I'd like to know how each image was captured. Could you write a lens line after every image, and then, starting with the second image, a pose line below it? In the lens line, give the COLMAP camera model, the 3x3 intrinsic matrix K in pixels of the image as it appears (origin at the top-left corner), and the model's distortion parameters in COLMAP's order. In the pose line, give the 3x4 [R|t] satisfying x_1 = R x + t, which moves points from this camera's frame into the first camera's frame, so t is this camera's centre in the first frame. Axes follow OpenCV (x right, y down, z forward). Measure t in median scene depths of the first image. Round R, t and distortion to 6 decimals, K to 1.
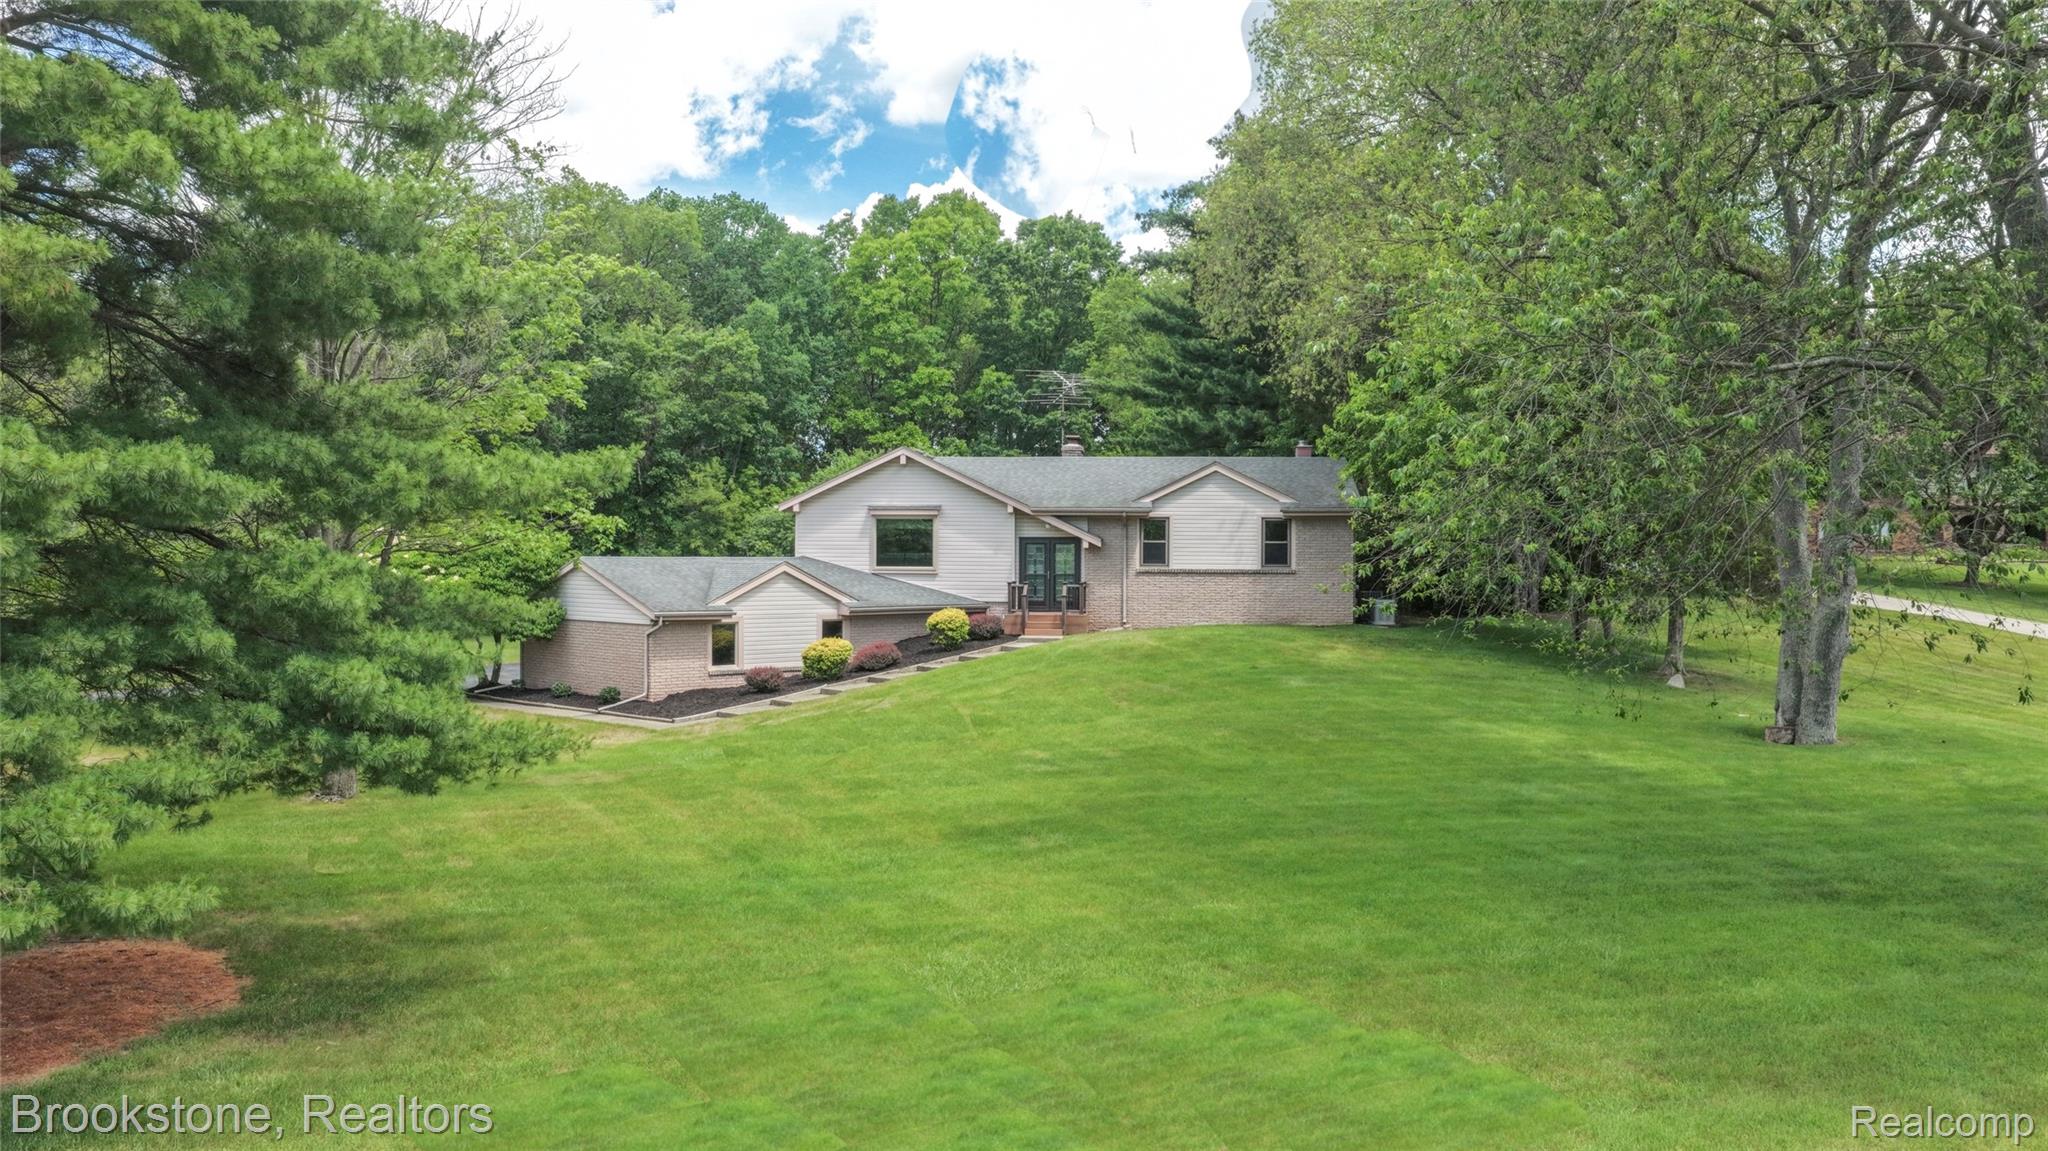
lens RADIAL K [[1699.9, 0, 1025.8], [0, 1699.9, 571.7], [0, 0, 1]] dist [-0.008676, 0.003571]
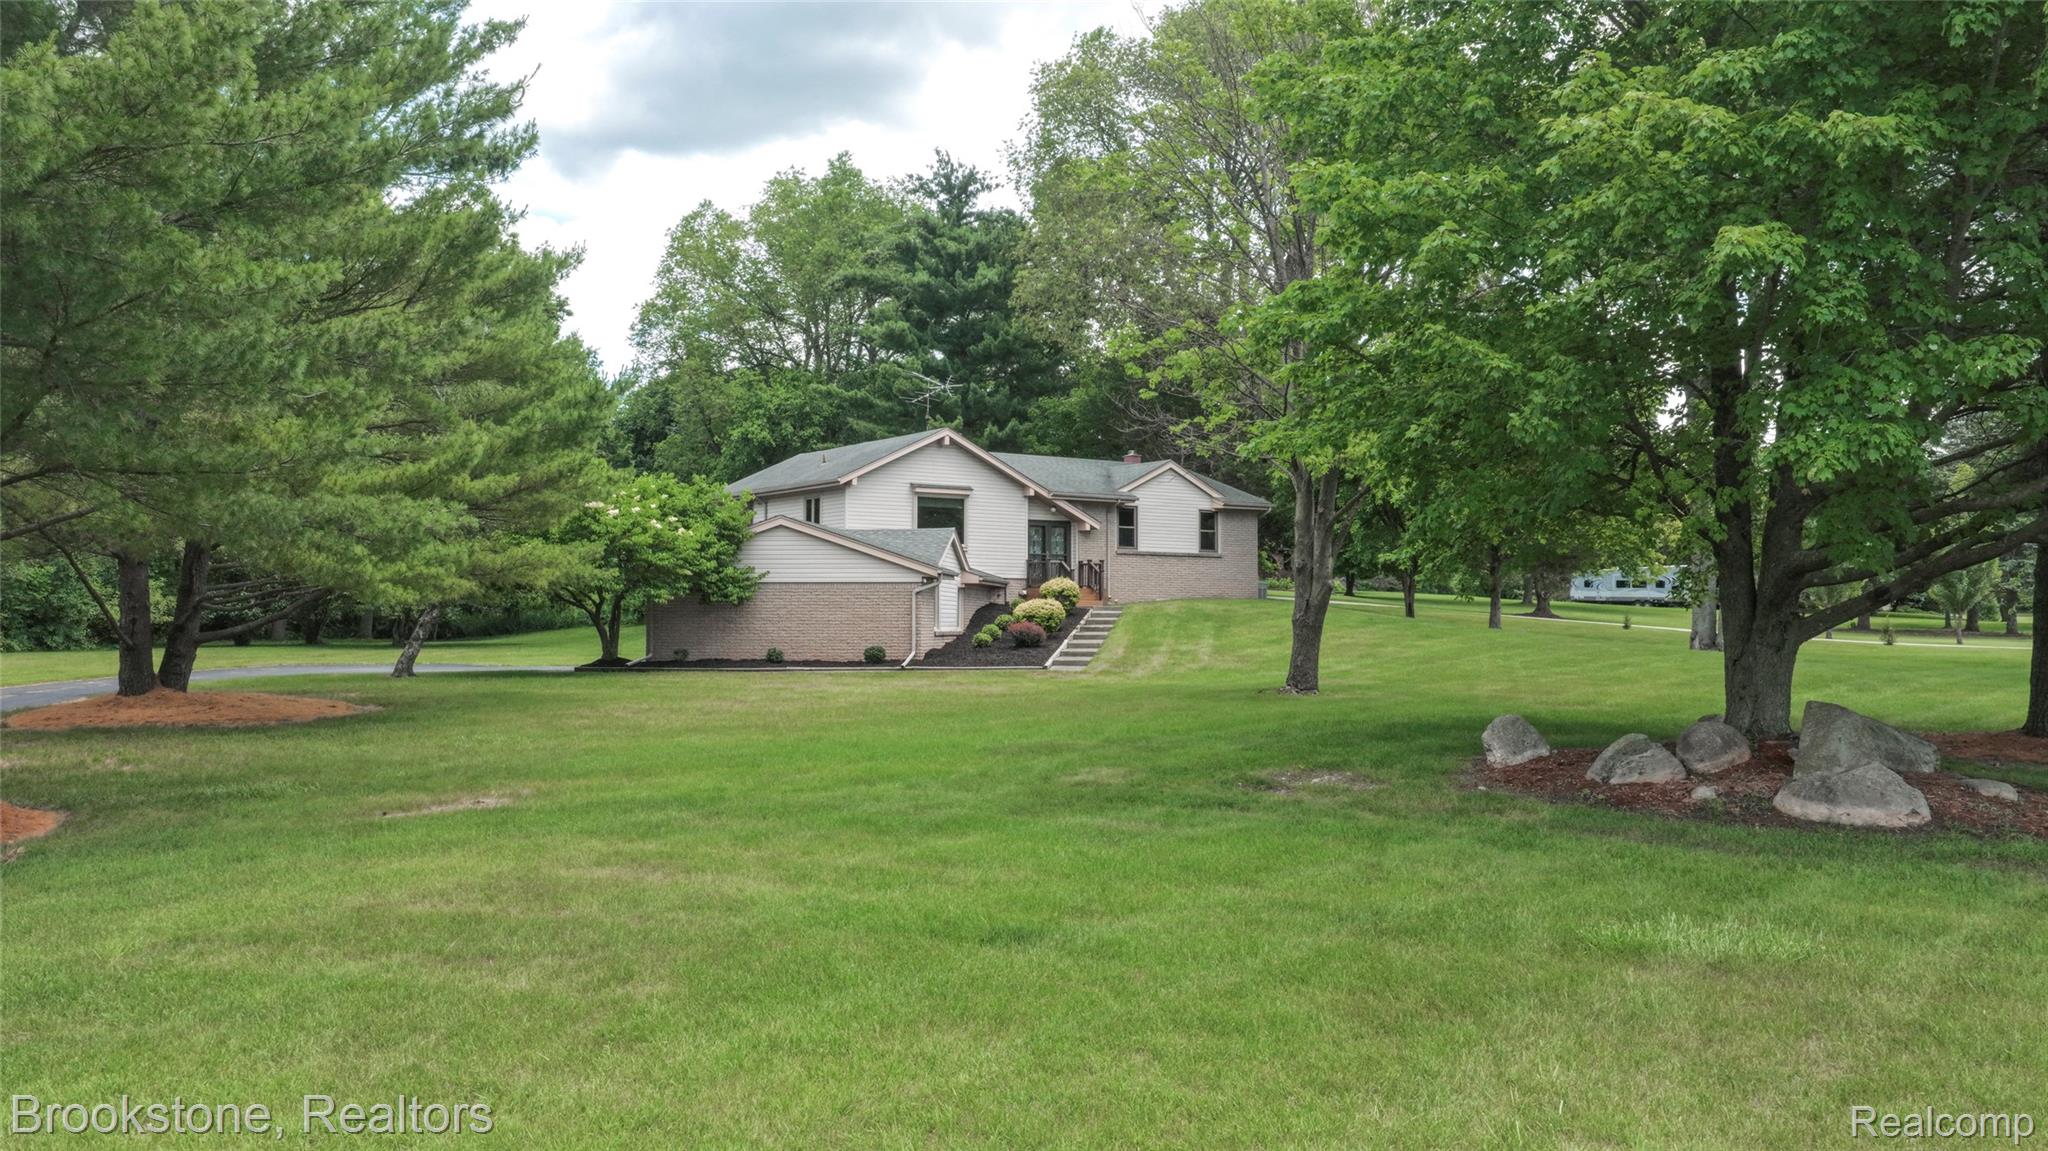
lens RADIAL K [[1699.9, 0, 1019.5], [0, 1699.9, 579.2], [0, 0, 1]] dist [-0.008676, 0.003571]
pose [[0.775221, 0.015351, 0.631504, -0.695479], [0.007688, 0.999401, -0.033732, 0.054808], [-0.631643, 0.031005, 0.774639, 0.165766]]
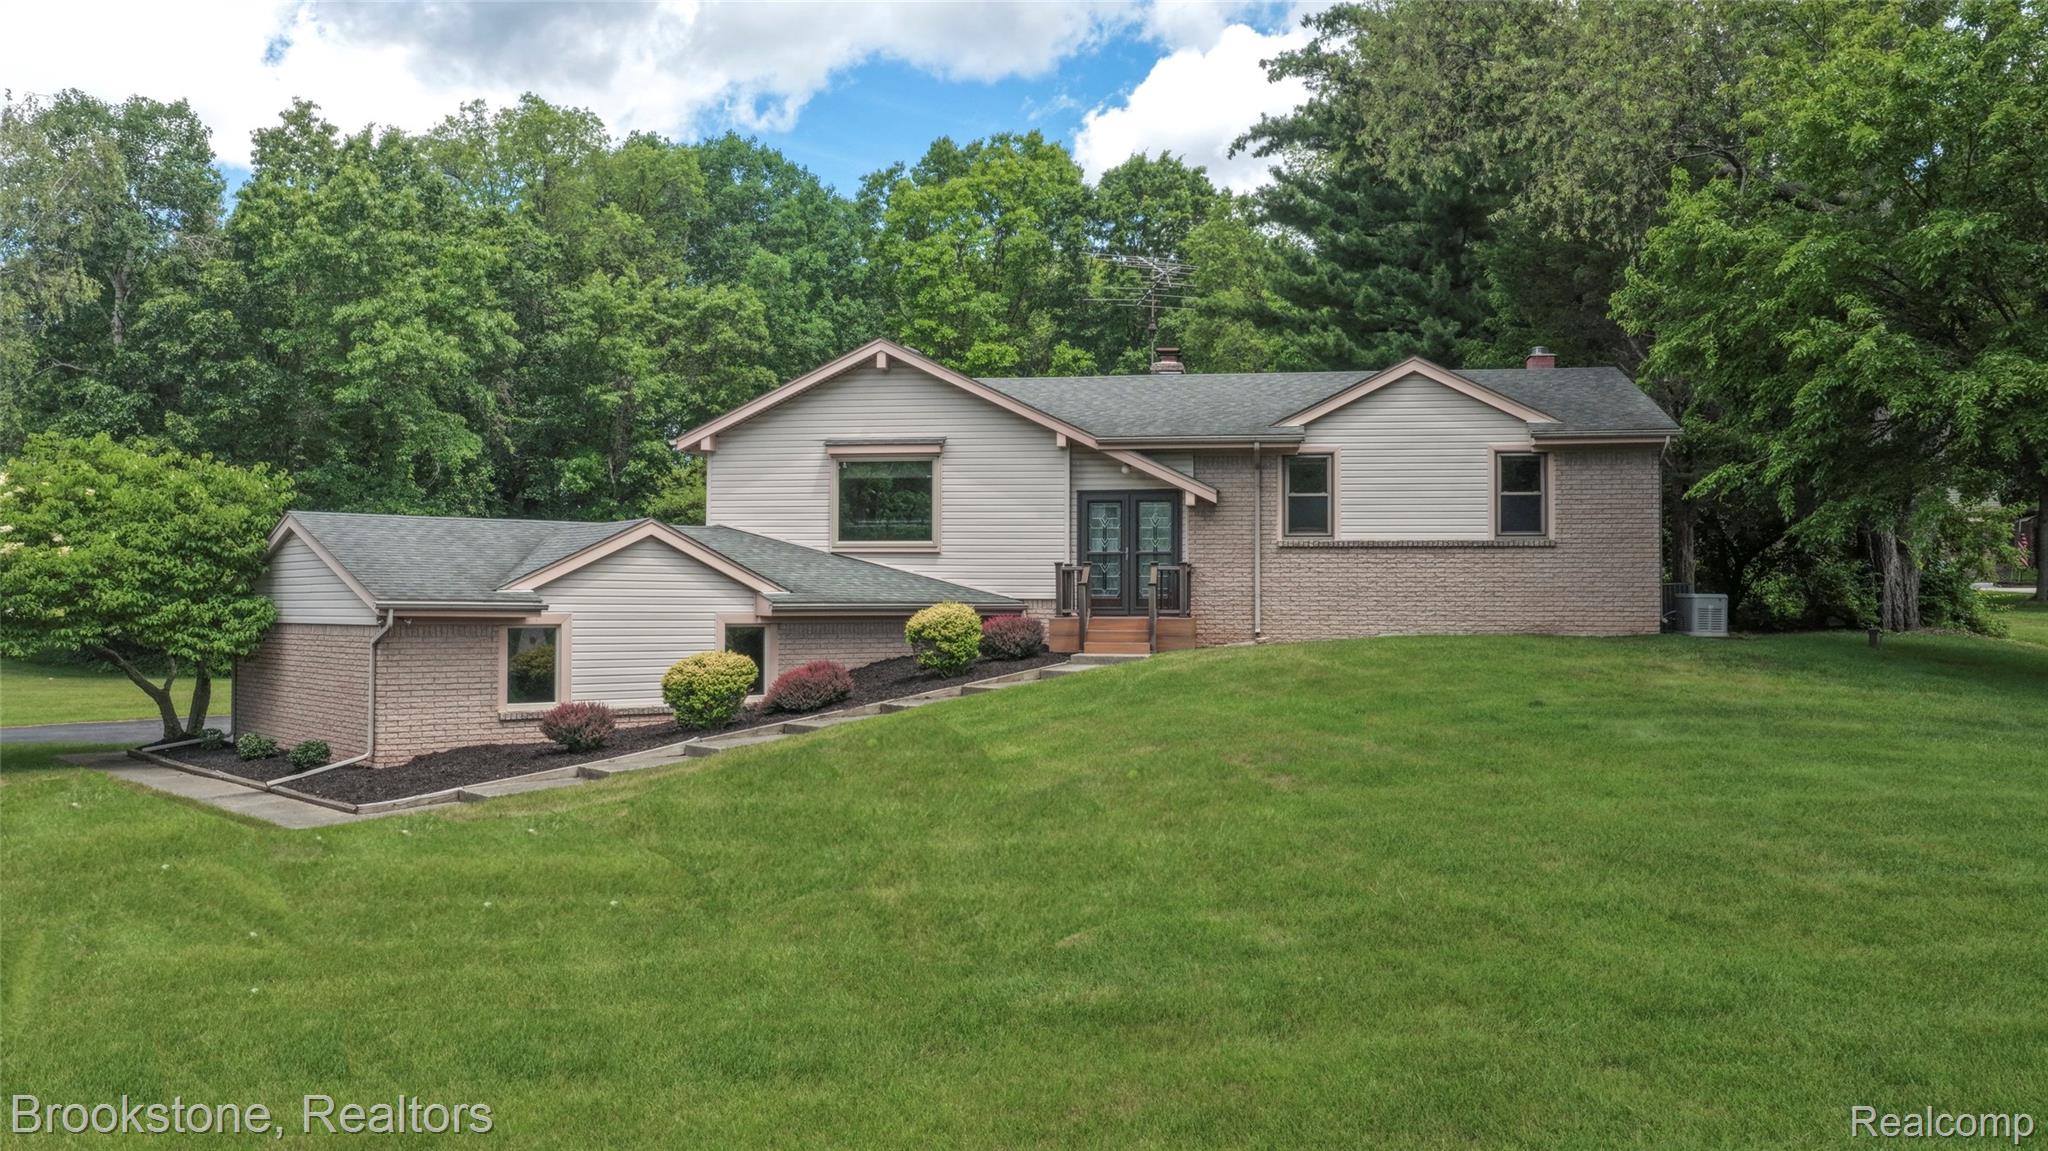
lens RADIAL K [[1699.9, 0, 1023.6], [0, 1699.9, 595.2], [0, 0, 1]] dist [-0.008676, 0.003571]
pose [[0.998268, -0.003480, -0.058721, 0.012199], [0.002318, 0.999800, -0.019841, 0.028173], [0.058778, 0.019671, 0.998077, 0.410848]]
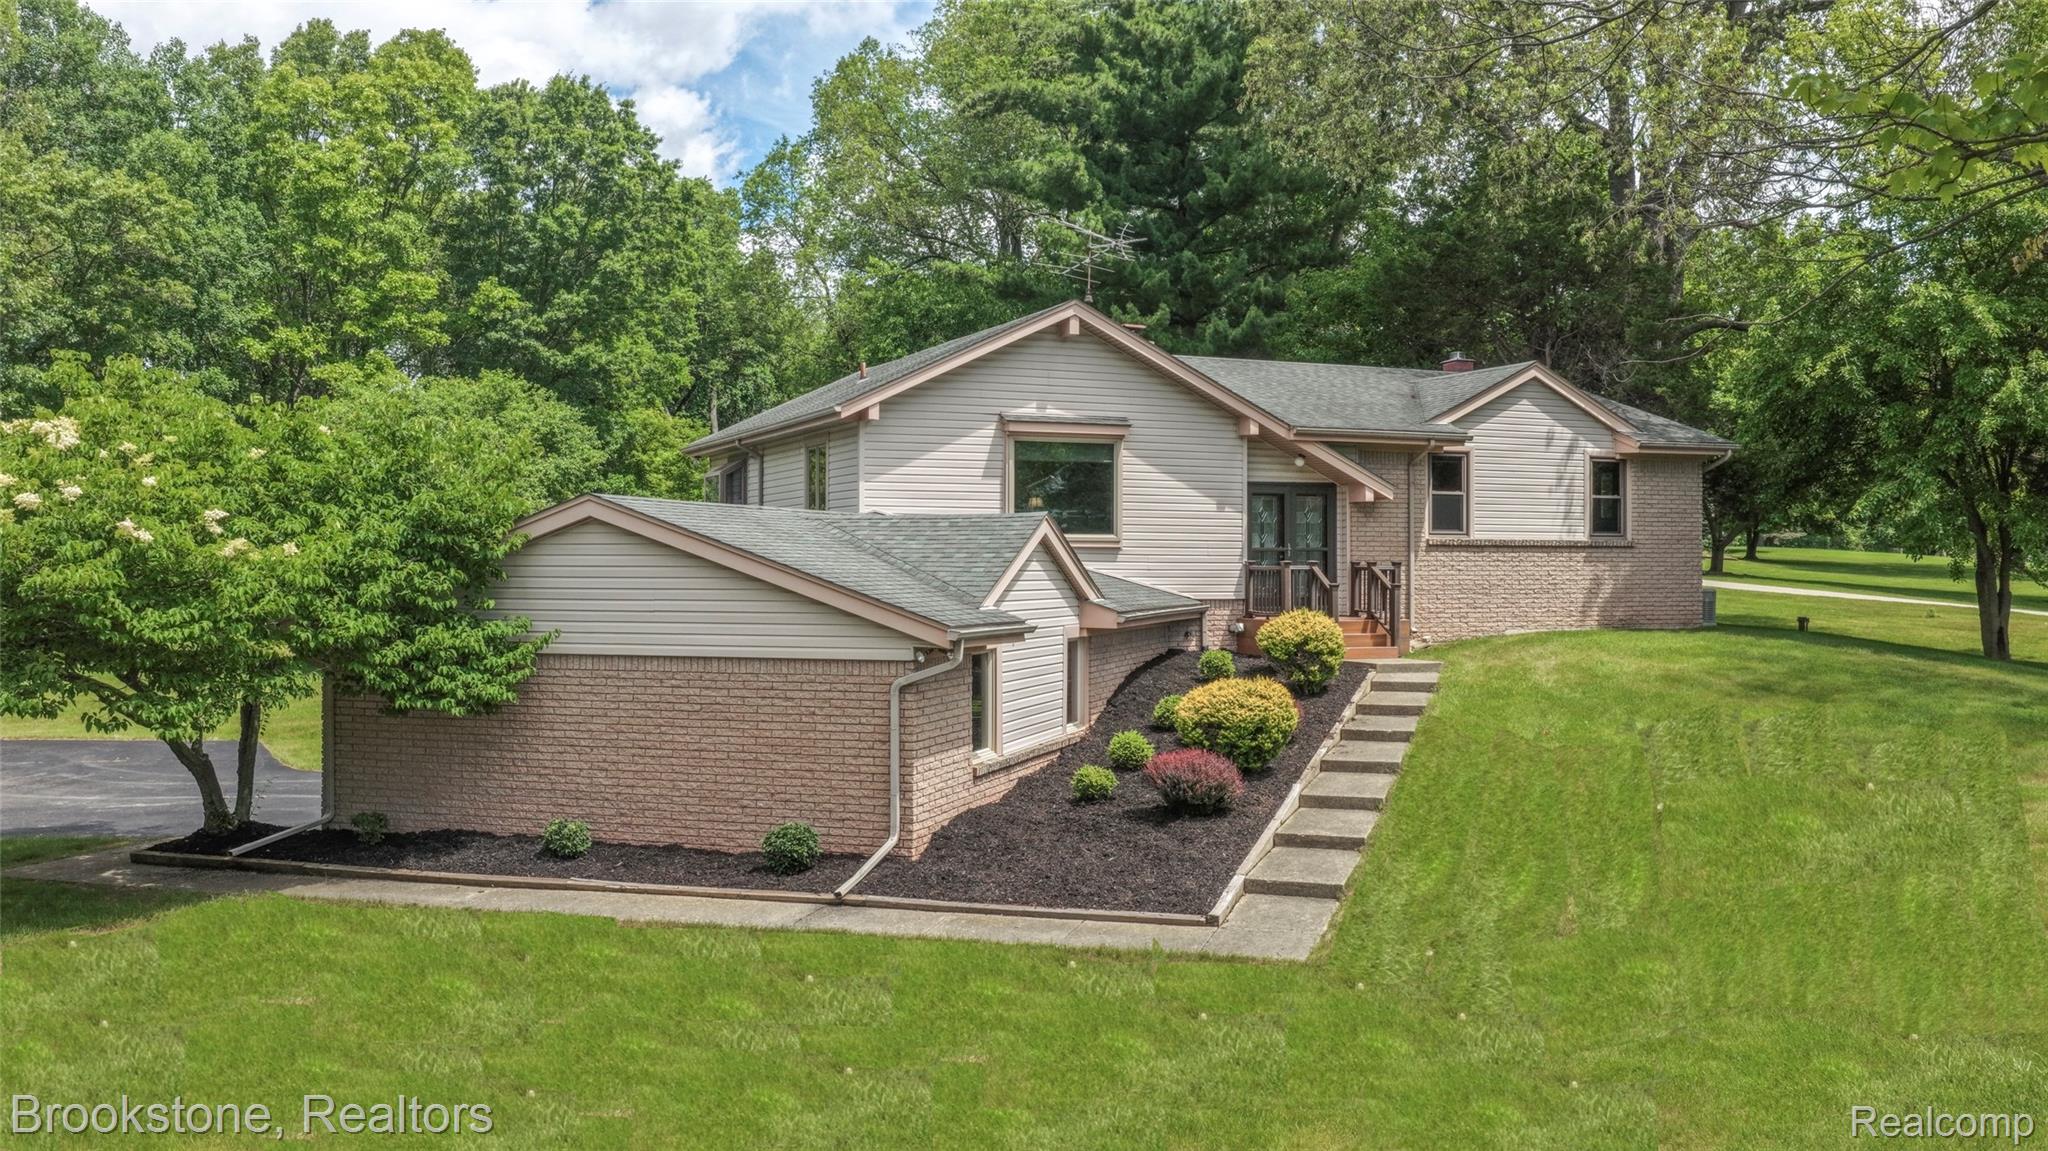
lens RADIAL K [[1699.9, 0, 1017.9], [0, 1699.9, 563.2], [0, 0, 1]] dist [-0.008676, 0.003571]
pose [[0.878157, -0.003058, 0.478363, -0.334599], [0.007768, 0.999939, -0.007869, 0.009930], [-0.478309, 0.010626, 0.878127, 0.555061]]
